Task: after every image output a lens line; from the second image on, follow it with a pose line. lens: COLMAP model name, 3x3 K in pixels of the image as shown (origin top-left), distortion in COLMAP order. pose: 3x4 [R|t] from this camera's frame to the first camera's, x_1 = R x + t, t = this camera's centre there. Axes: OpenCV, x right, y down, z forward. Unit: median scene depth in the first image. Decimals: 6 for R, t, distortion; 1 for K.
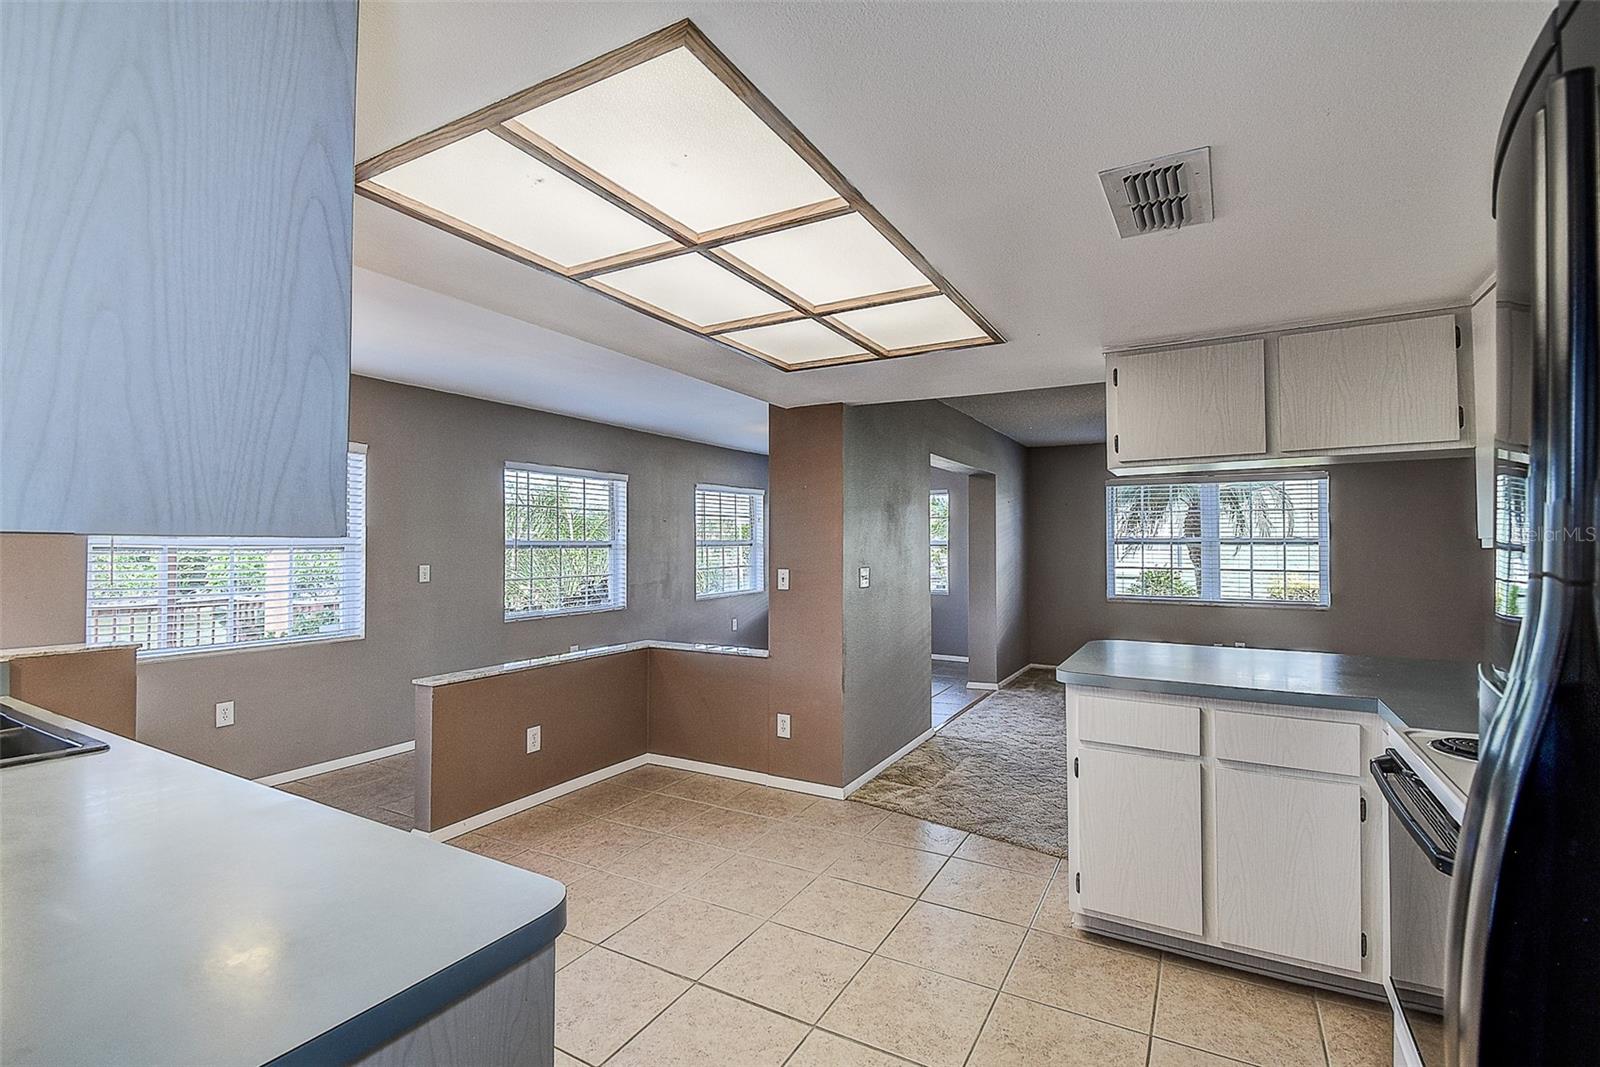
lens RADIAL K [[721.4, 0, 800.0], [0, 721.4, 533.5], [0, 0, 1]] dist [-0.001394, -0.000267]
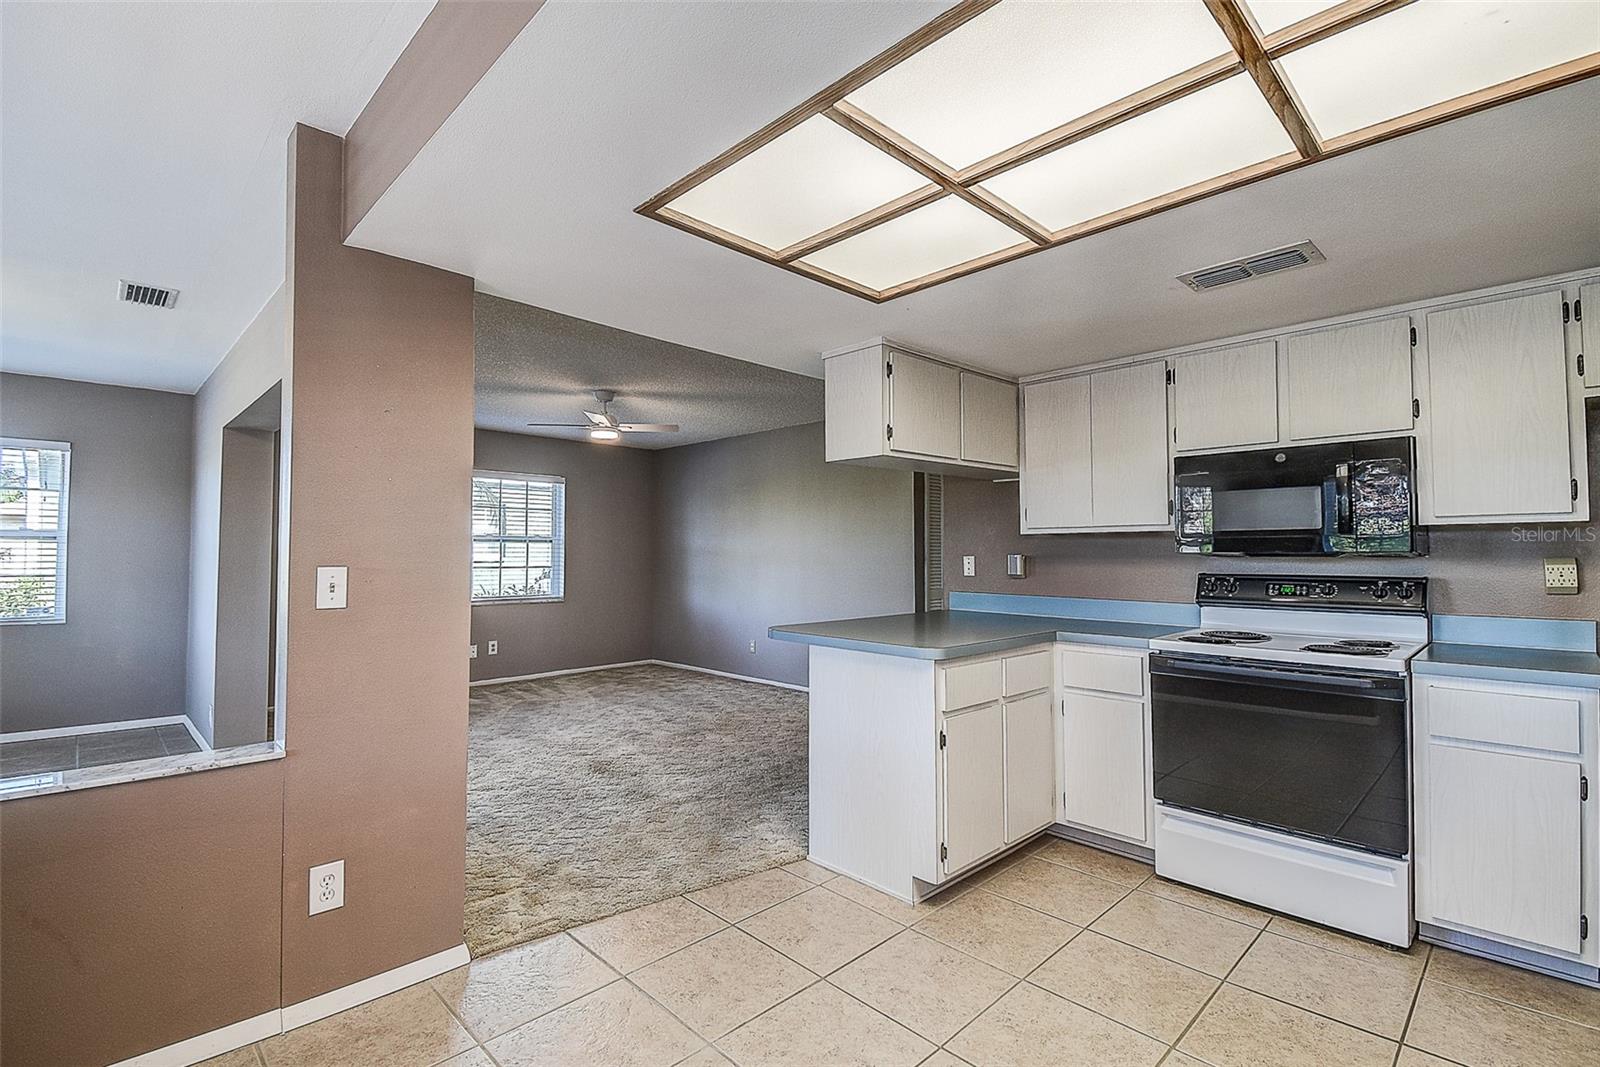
lens RADIAL K [[729.4, 0, 797.9], [0, 729.4, 531.2], [0, 0, 1]] dist [-0.001027, -0.000698]
pose [[0.273954, 0.027101, 0.961361, -0.370288], [-0.014673, 0.999604, -0.023998, 0.028244], [-0.961631, -0.007531, 0.274244, 0.494842]]
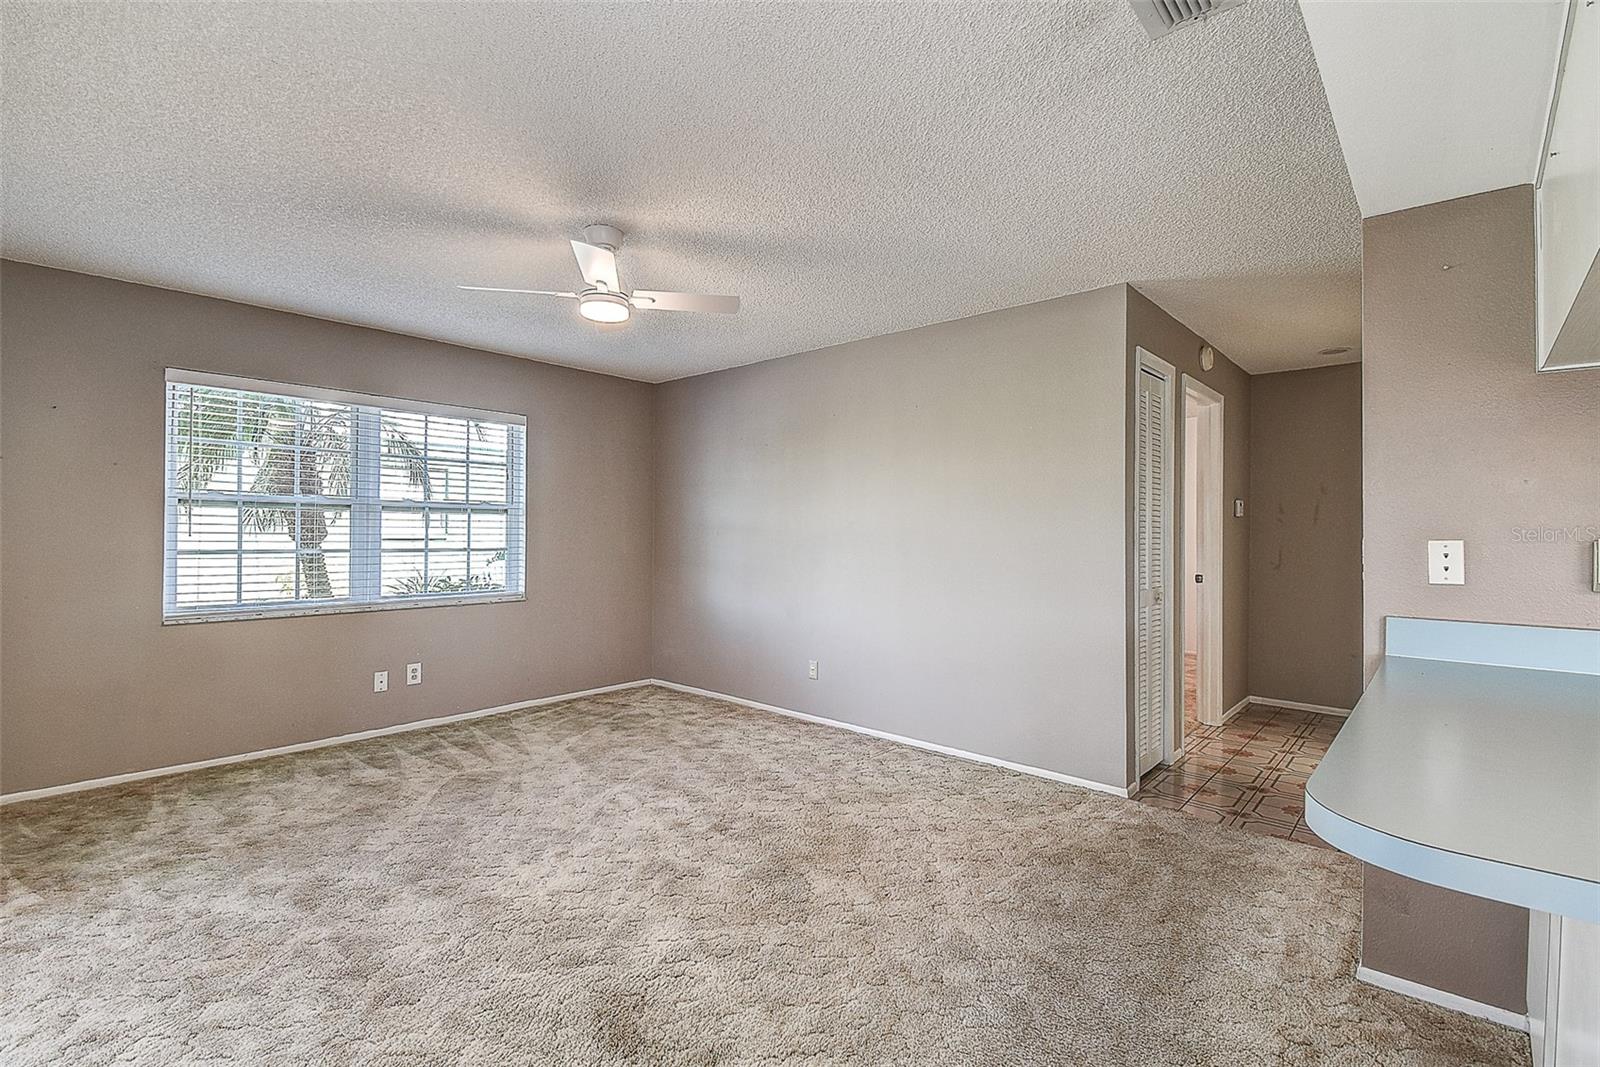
lens RADIAL K [[734.0, 0, 809.9], [0, 734.0, 529.8], [0, 0, 1]] dist [0.000949, -0.014180]
pose [[0.210166, 0.002004, 0.977664, 0.075722], [-0.021702, 0.999761, 0.002616, 0.034946], [-0.977425, -0.021767, 0.210159, 0.800651]]
